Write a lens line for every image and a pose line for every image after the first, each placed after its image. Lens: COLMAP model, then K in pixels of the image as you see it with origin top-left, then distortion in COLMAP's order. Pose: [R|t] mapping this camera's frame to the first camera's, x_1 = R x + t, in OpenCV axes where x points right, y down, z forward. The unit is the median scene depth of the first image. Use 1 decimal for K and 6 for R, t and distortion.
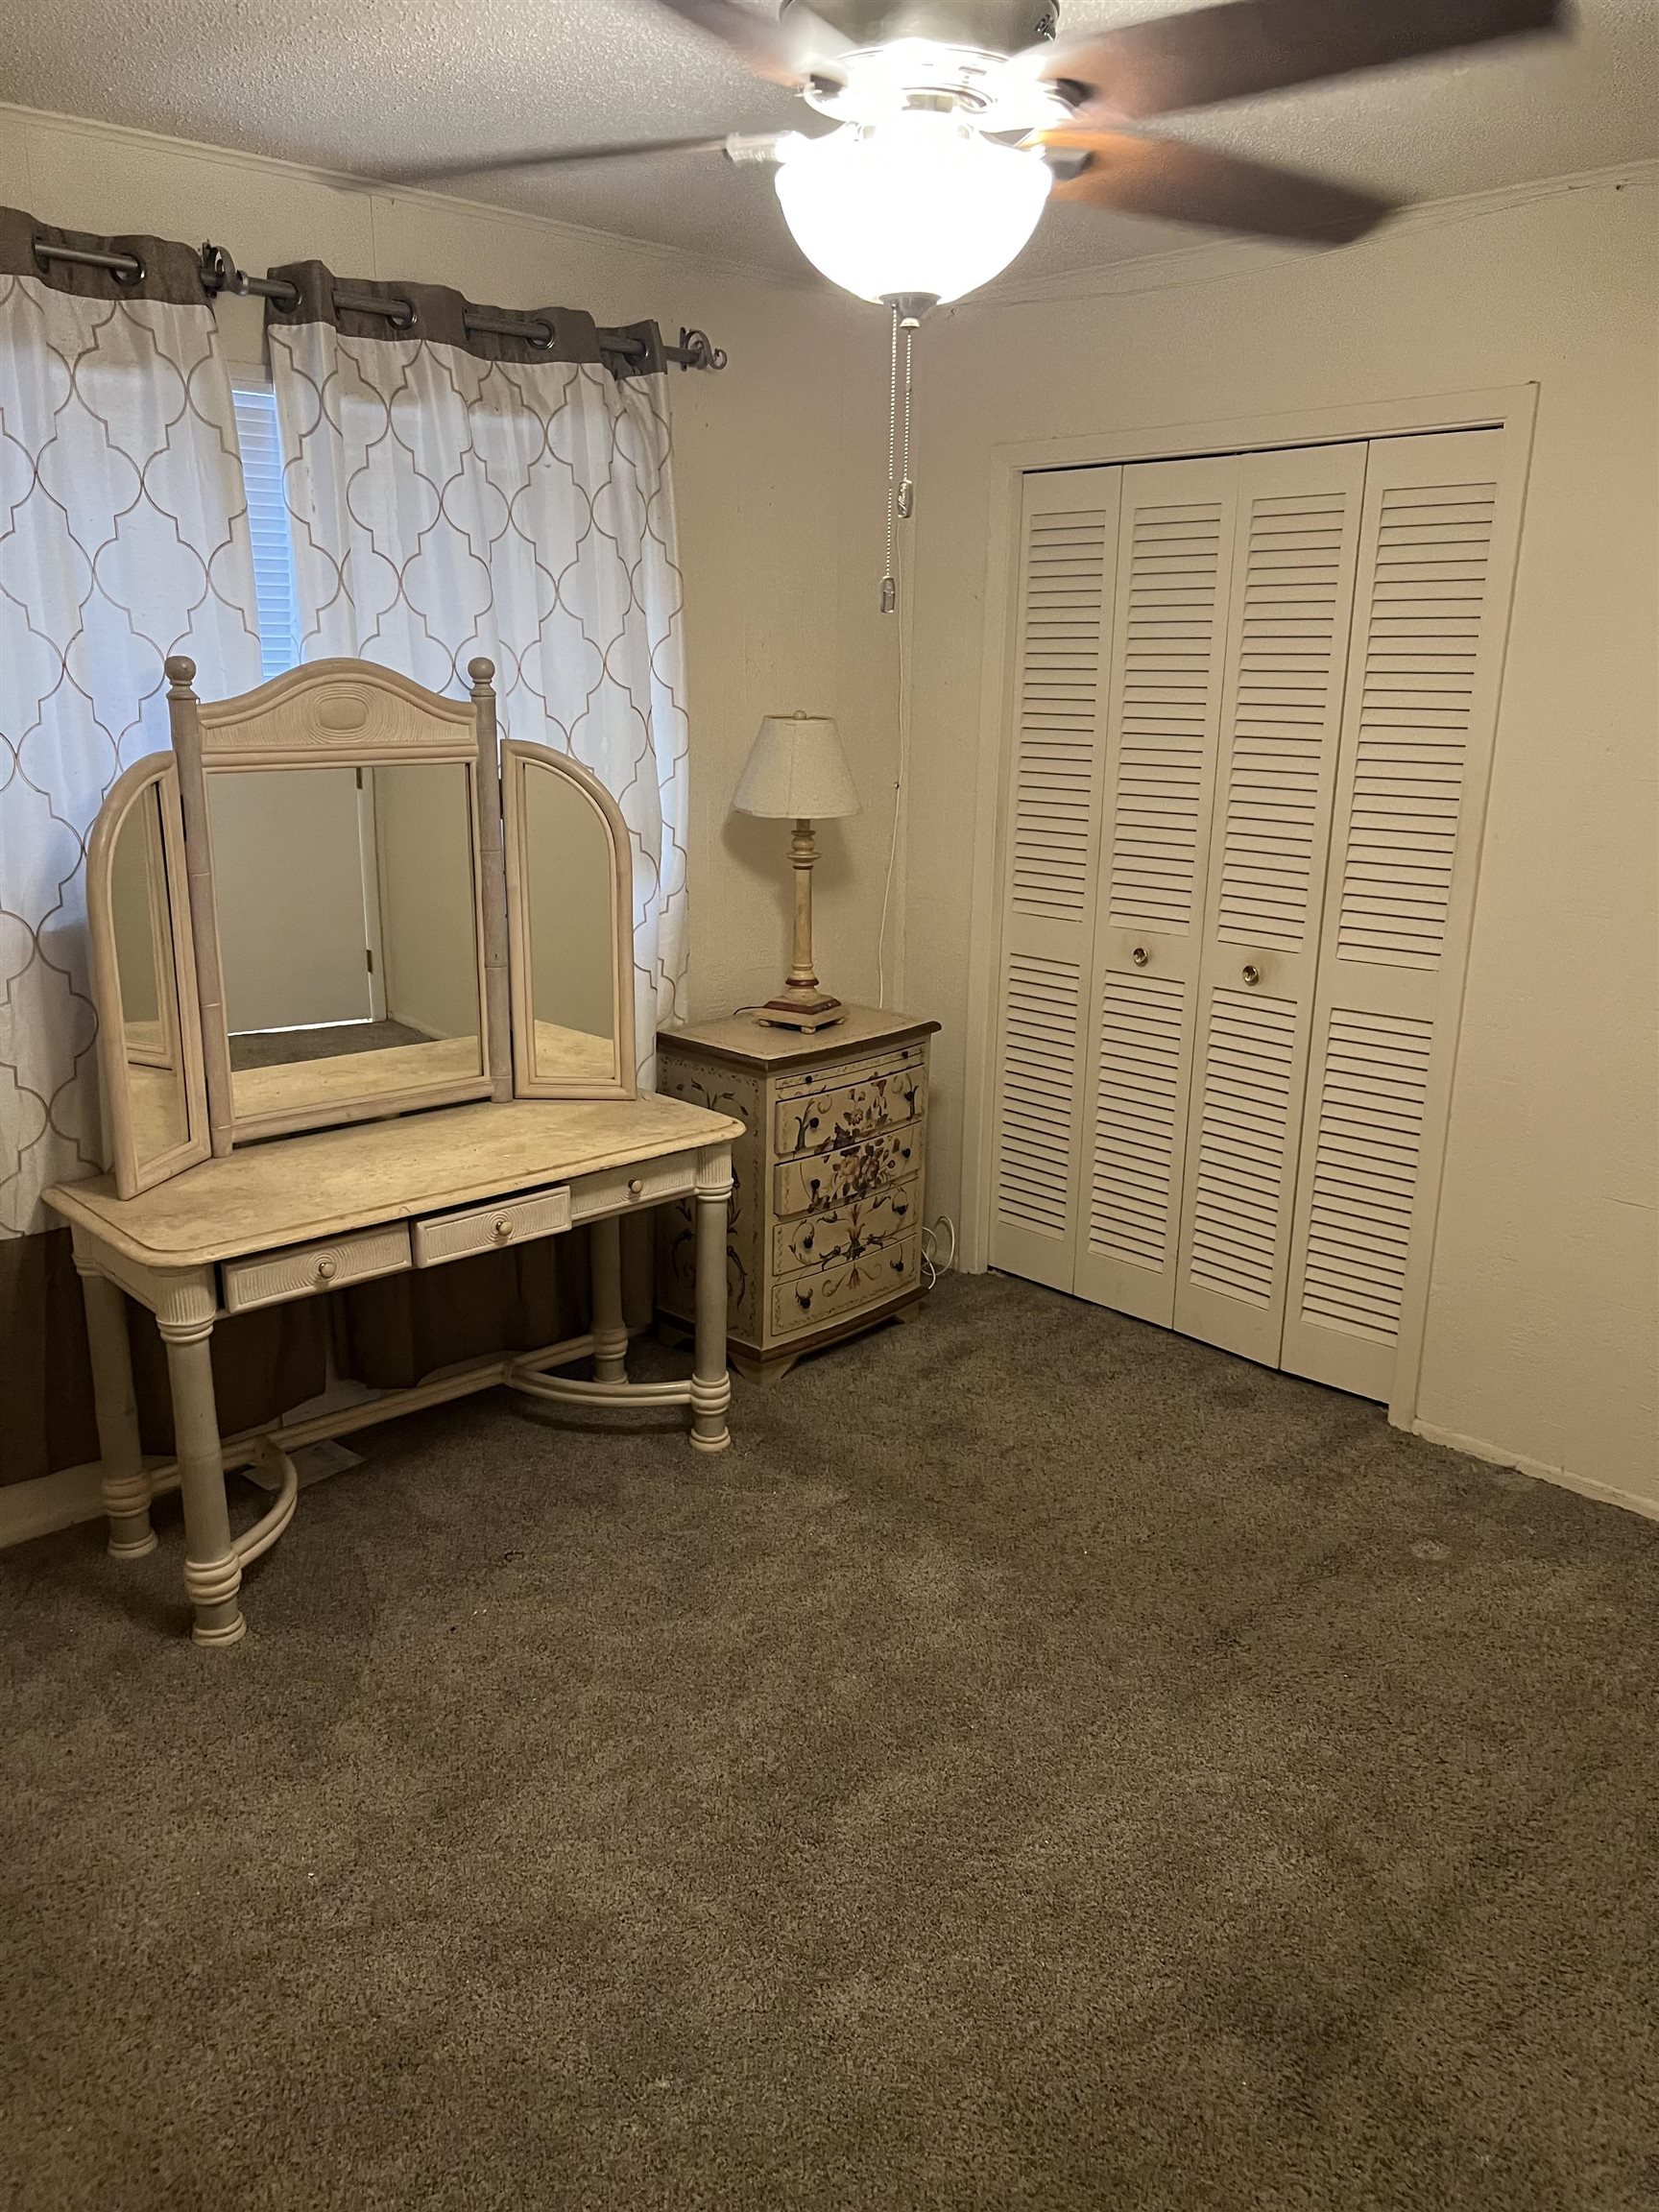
lens RADIAL K [[1650.7, 0, 820.0], [0, 1650.7, 1115.6], [0, 0, 1]] dist [0.075783, -0.085690]
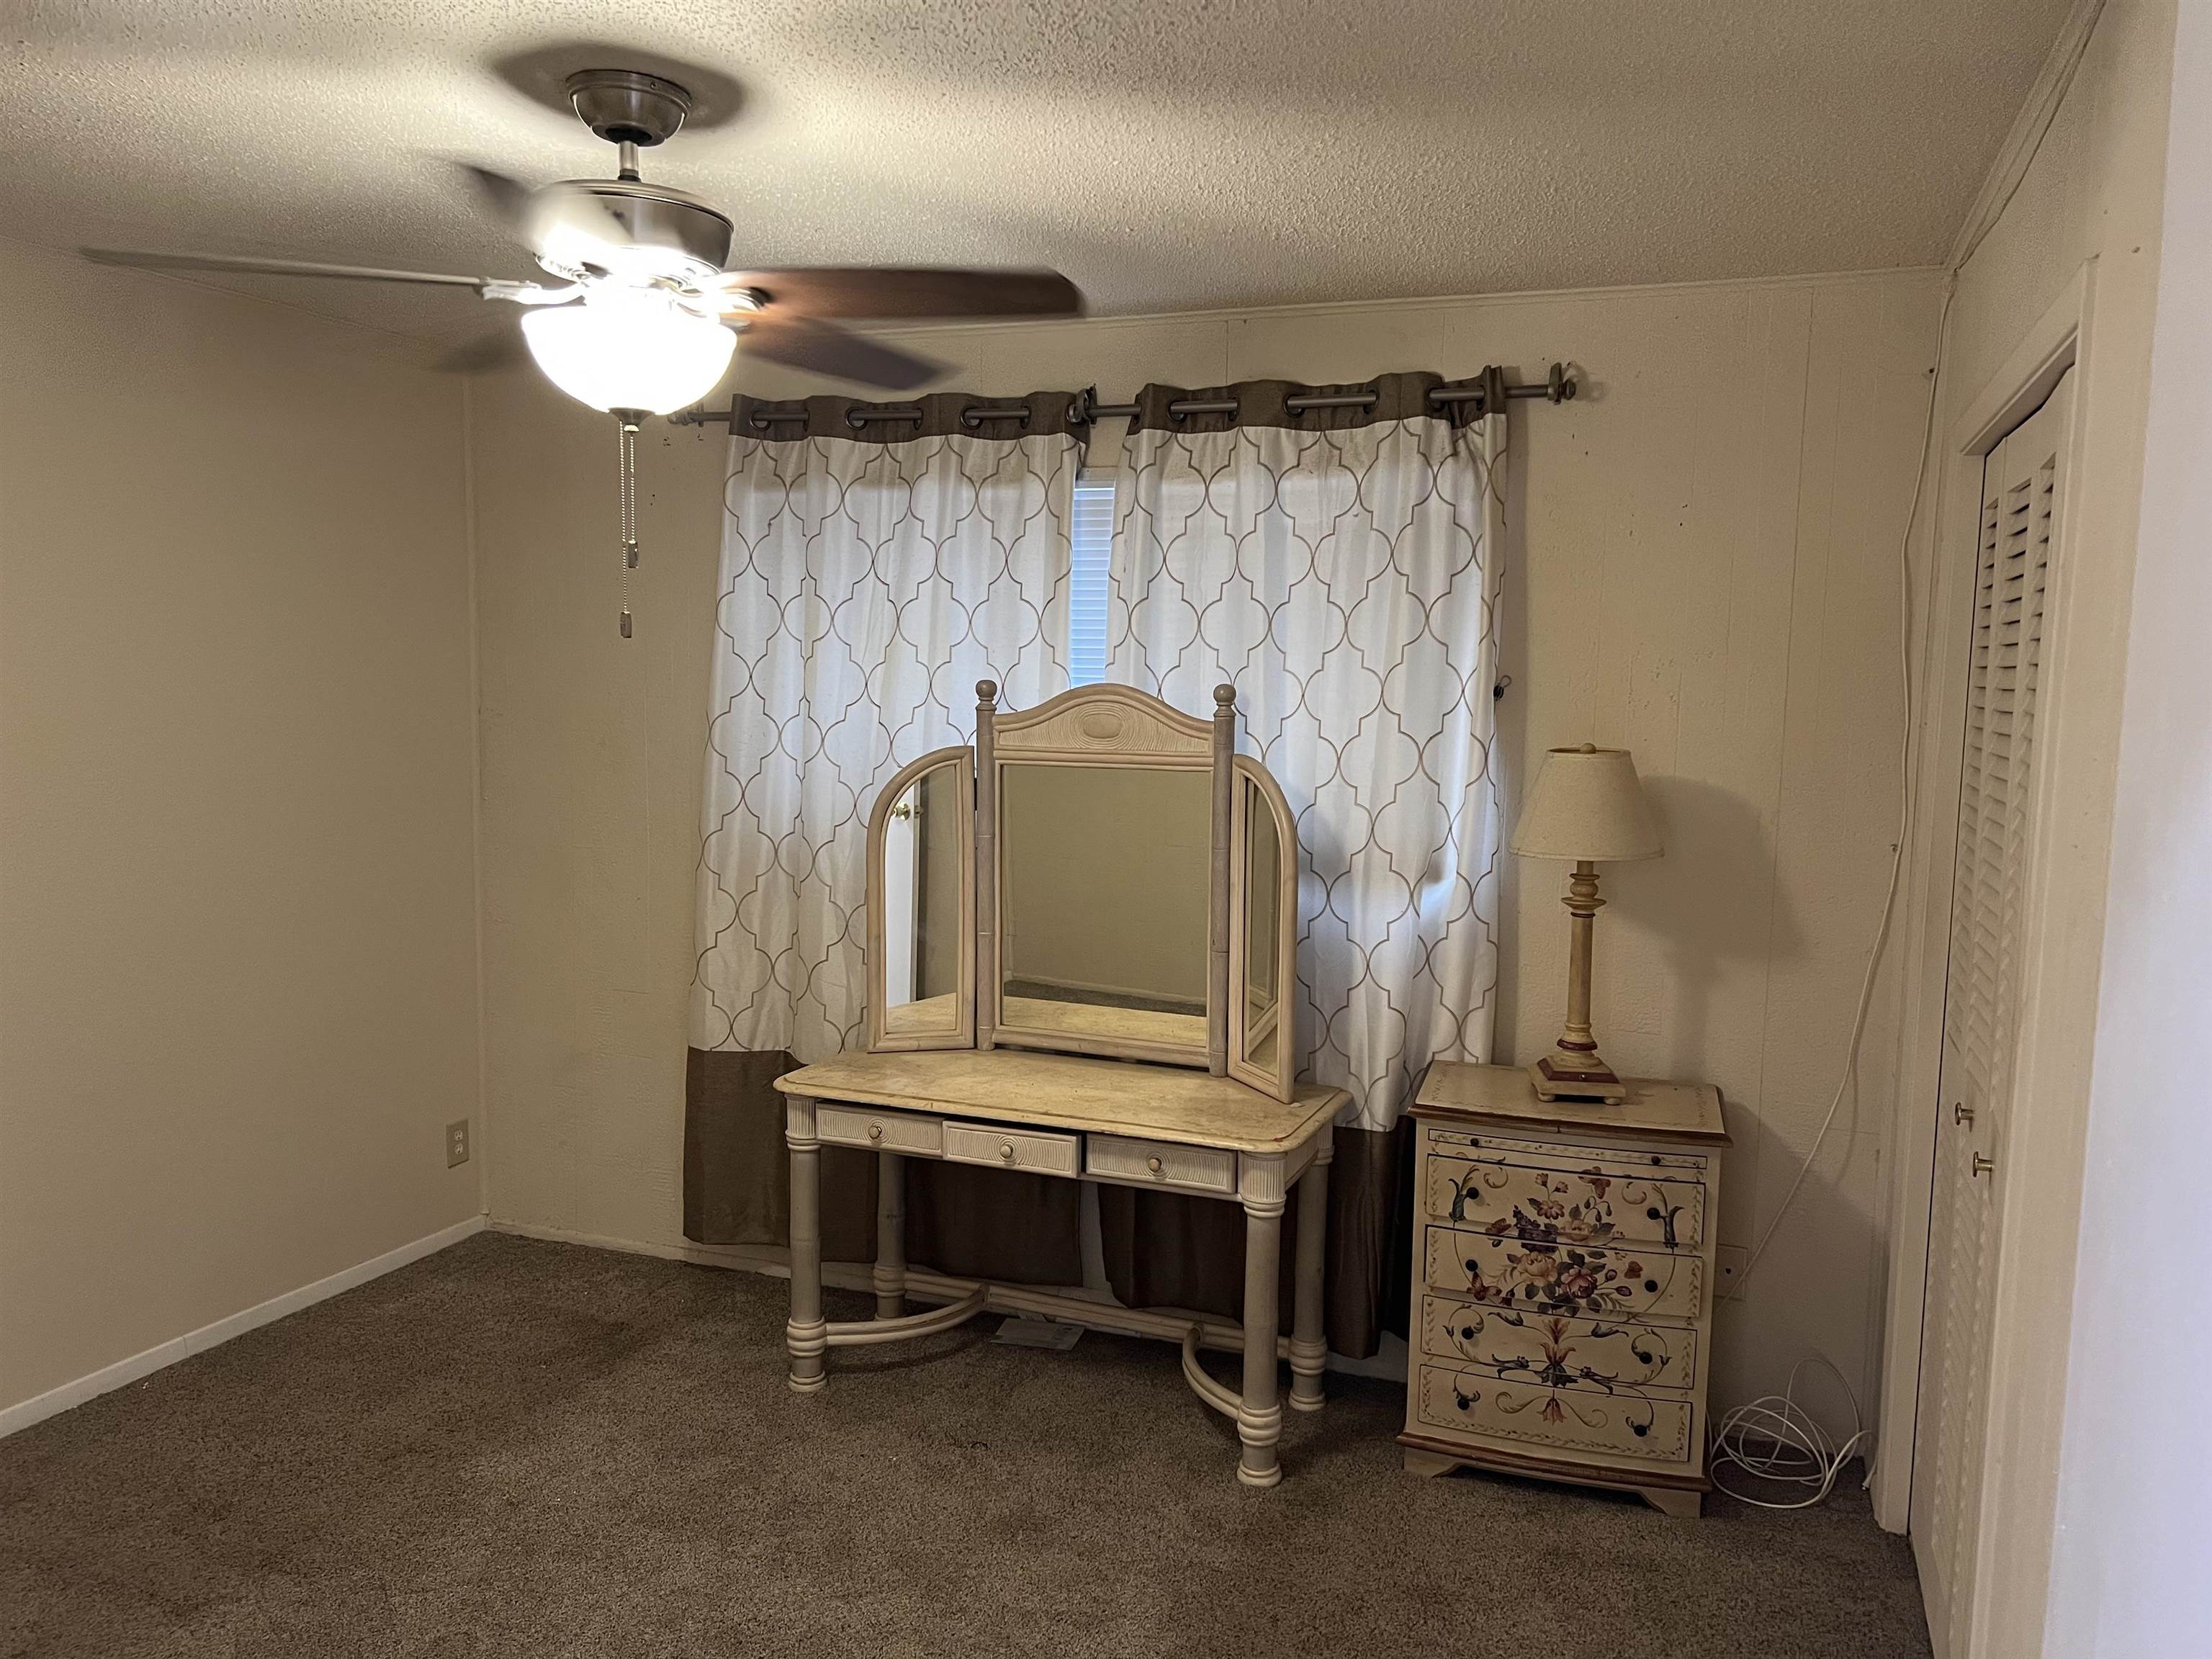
lens RADIAL K [[1650.7, 0, 1104.8], [0, 1650.7, 868.3], [0, 0, 1]] dist [0.075783, -0.085690]
pose [[0.437667, 0.098616, -0.893713, 0.688002], [-0.258572, 0.965784, -0.020059, -0.094808], [0.861155, 0.239868, 0.448191, 0.394547]]
